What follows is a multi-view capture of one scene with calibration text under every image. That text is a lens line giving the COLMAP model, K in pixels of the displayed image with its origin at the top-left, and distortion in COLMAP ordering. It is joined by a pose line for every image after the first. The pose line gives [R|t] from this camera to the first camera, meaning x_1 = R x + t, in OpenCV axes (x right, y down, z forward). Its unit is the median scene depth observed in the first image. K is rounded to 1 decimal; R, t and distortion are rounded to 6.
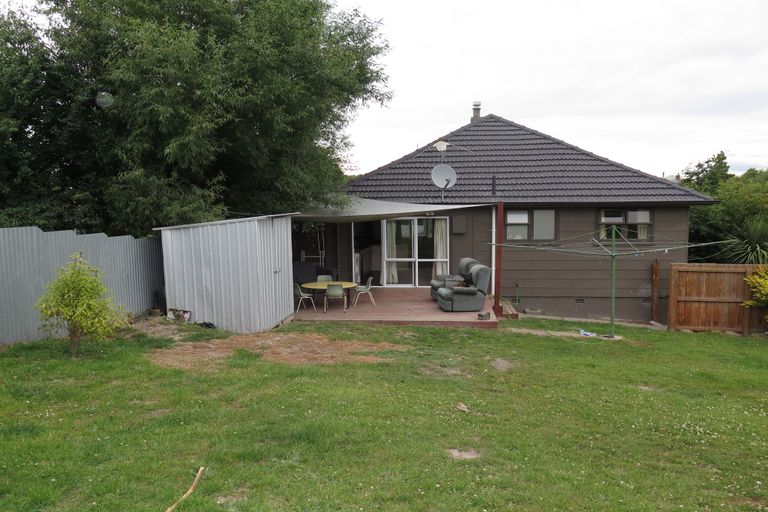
lens RADIAL K [[641.4, 0, 383.8], [0, 641.4, 257.0], [0, 0, 1]] dist [-0.035424, 0.000067]
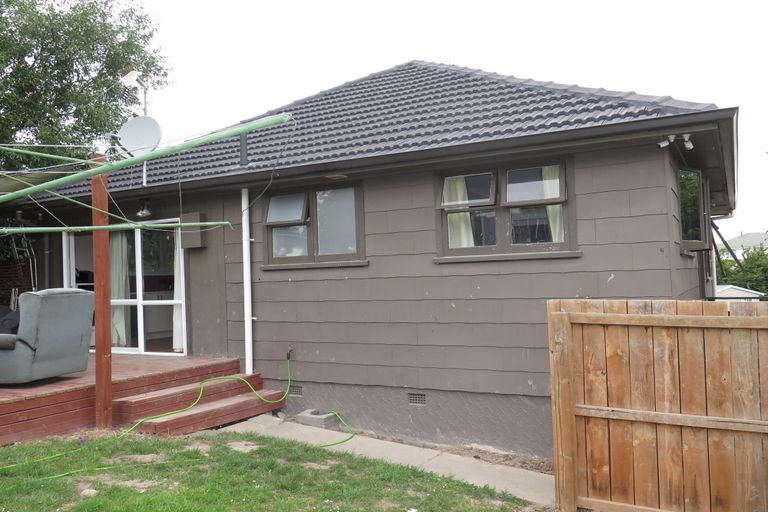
lens RADIAL K [[641.4, 0, 384.3], [0, 641.4, 257.3], [0, 0, 1]] dist [-0.035424, 0.000067]
pose [[0.900518, -0.036322, -0.433300, 0.478573], [-0.011586, 0.994147, -0.107415, 0.022729], [0.434665, 0.101749, 0.894826, 0.614175]]
